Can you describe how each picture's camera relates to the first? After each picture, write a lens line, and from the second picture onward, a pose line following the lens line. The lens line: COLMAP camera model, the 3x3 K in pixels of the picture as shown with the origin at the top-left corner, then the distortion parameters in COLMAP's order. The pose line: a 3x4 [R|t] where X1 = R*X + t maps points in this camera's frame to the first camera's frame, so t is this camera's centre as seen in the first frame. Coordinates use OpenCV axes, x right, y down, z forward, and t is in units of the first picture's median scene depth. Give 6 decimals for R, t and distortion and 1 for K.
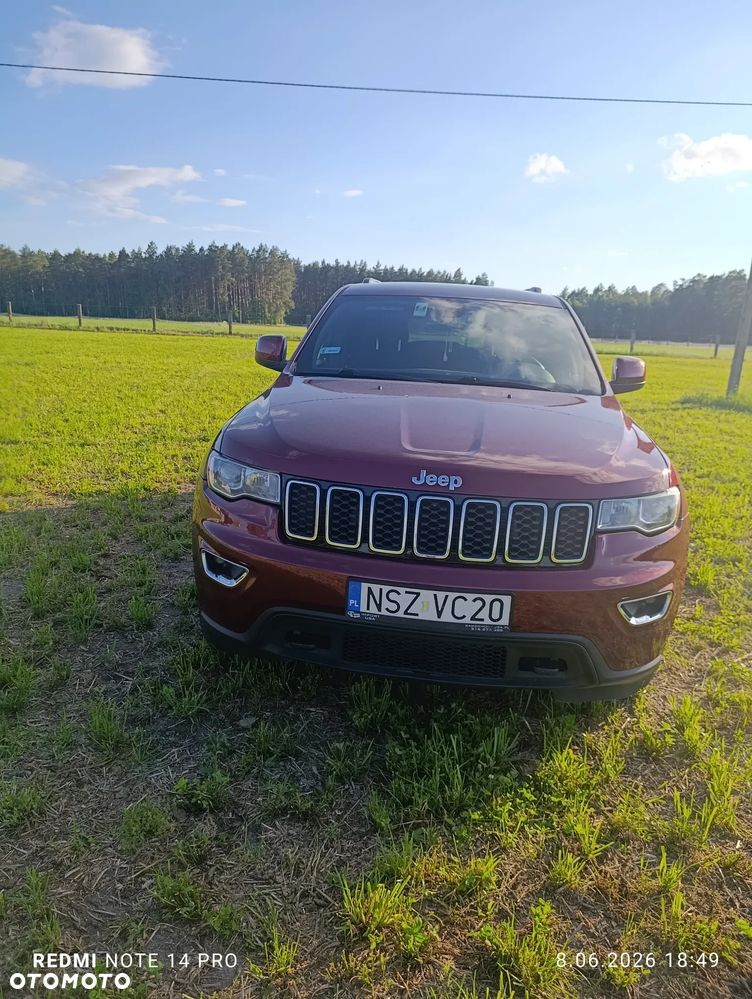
lens RADIAL K [[676.8, 0, 358.5], [0, 676.8, 504.7], [0, 0, 1]] dist [0.029078, -0.043709]
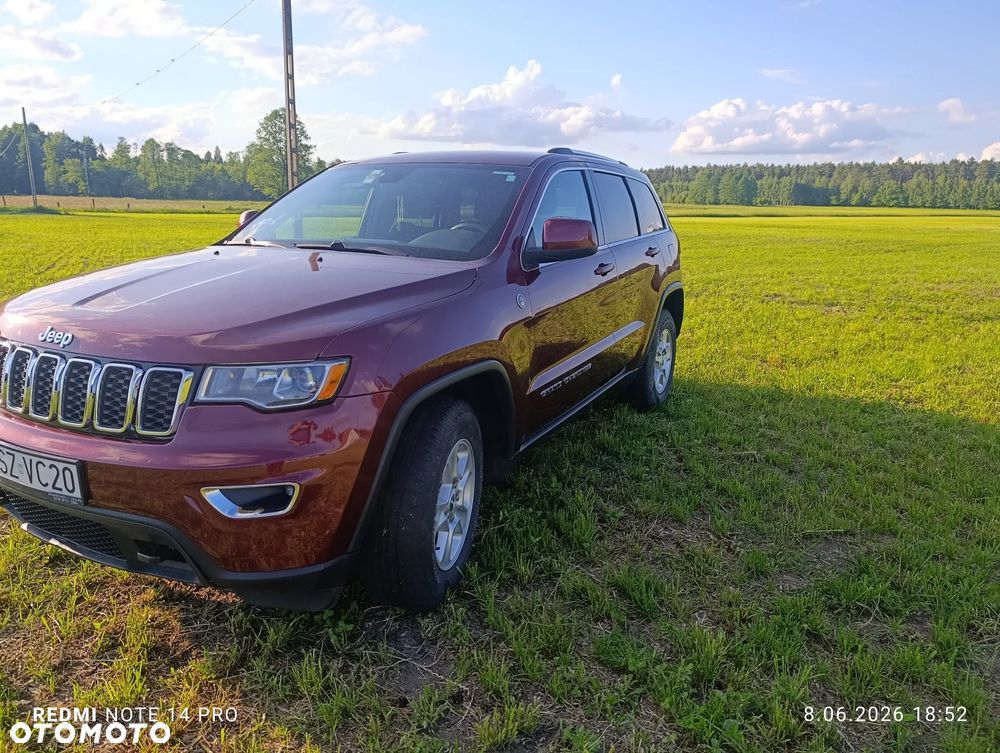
lens RADIAL K [[677.5, 0, 504.7], [0, 677.5, 378.2], [0, 0, 1]] dist [0.029078, -0.043709]
pose [[0.934791, 0.042460, -0.352651, 0.553694], [-0.056523, 0.997960, -0.029674, 0.007004], [0.350671, 0.047672, 0.935284, 0.179947]]
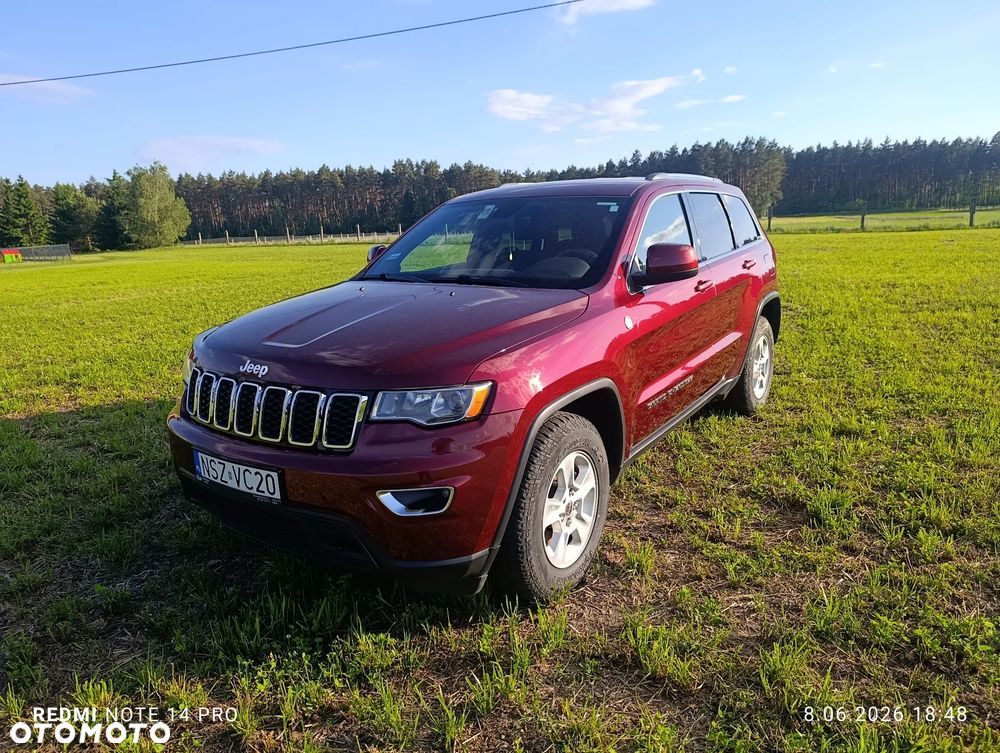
lens RADIAL K [[677.5, 0, 499.3], [0, 677.5, 371.0], [0, 0, 1]] dist [0.029078, -0.043709]
pose [[0.880771, 0.019170, -0.473154, 0.556315], [-0.042215, 0.998381, -0.038132, -0.003092], [0.471657, 0.053560, 0.880154, 0.090747]]
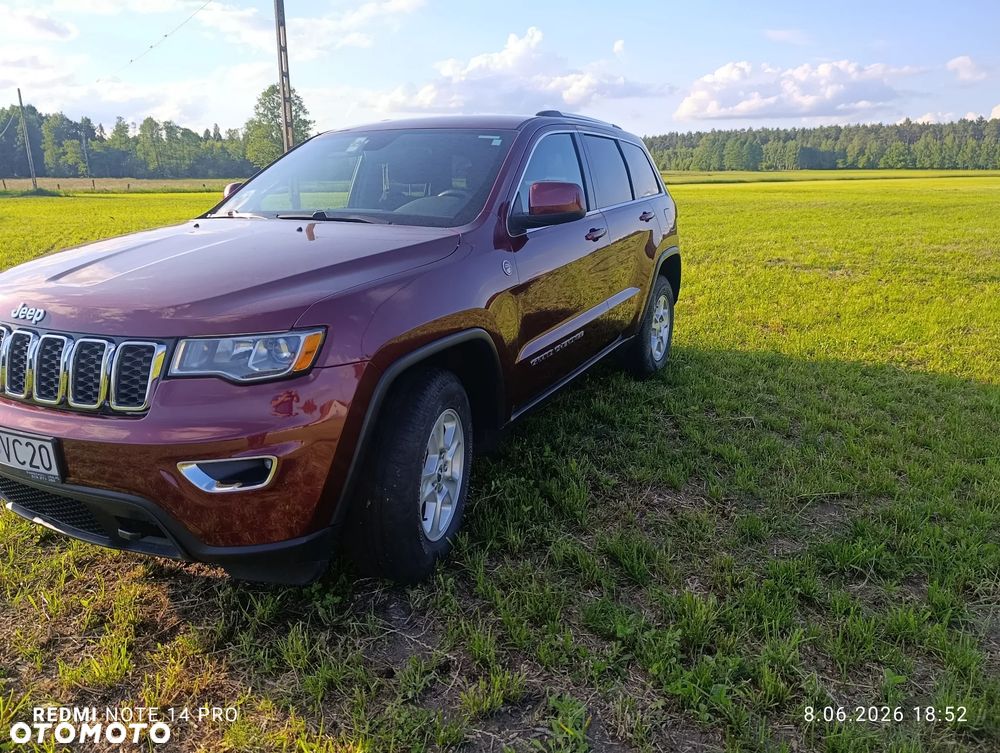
lens RADIAL K [[677.5, 0, 506.7], [0, 677.5, 373.8], [0, 0, 1]] dist [0.029078, -0.043709]
pose [[0.932996, 0.033627, -0.358313, 0.567649], [-0.034693, 0.999392, 0.003456, 0.010572], [0.358211, 0.009206, 0.933595, 0.196464]]
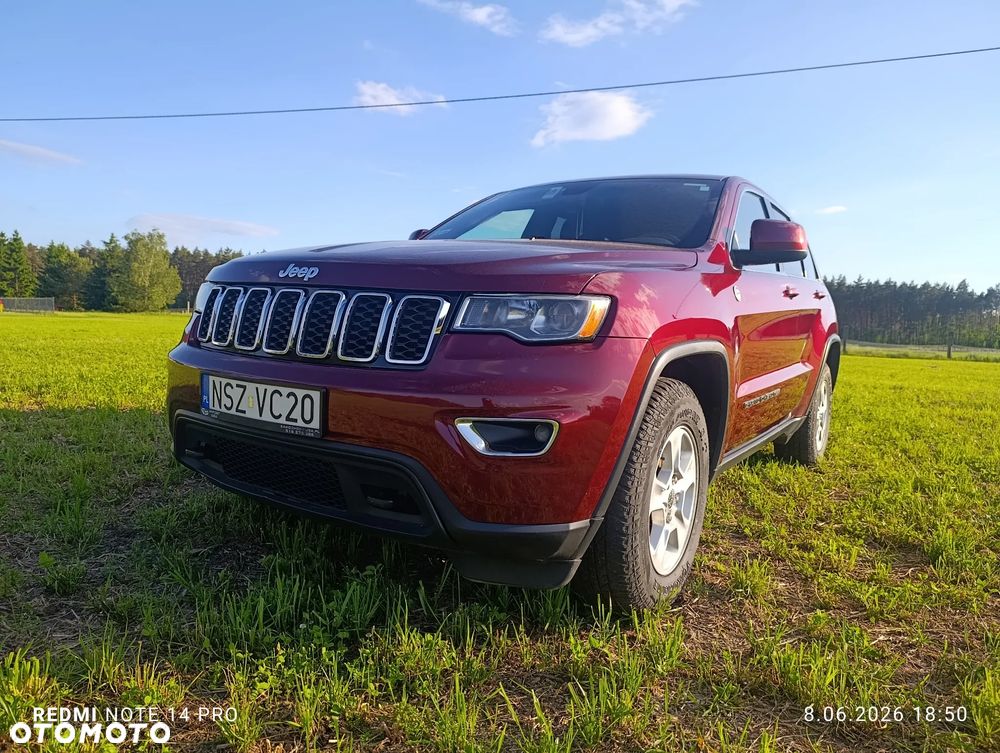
lens RADIAL K [[677.5, 0, 501.5], [0, 677.5, 371.1], [0, 0, 1]] dist [0.029078, -0.043709]
pose [[0.895682, 0.028216, -0.443799, 0.413857], [-0.122542, 0.975007, -0.185326, 0.123262], [0.427478, 0.220377, 0.876753, 0.181449]]
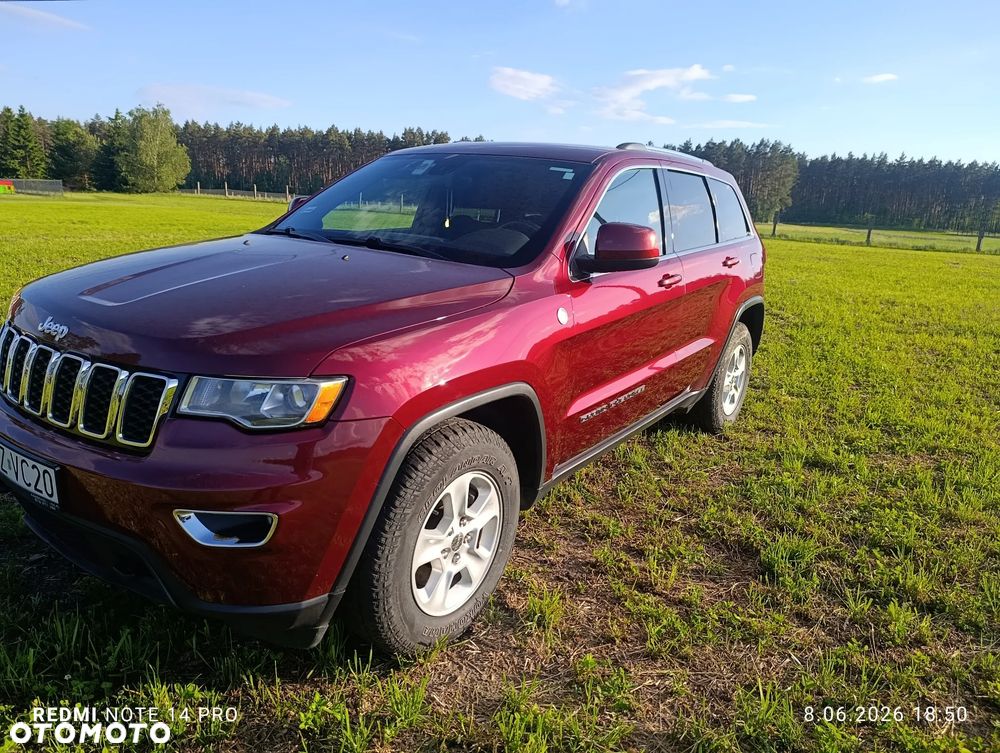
lens RADIAL K [[677.5, 0, 493.4], [0, 677.5, 374.0], [0, 0, 1]] dist [0.029078, -0.043709]
pose [[0.876332, 0.119417, -0.466670, 0.560392], [-0.137690, 0.990462, -0.005110, -0.028016], [0.461609, 0.068734, 0.884417, 0.255862]]
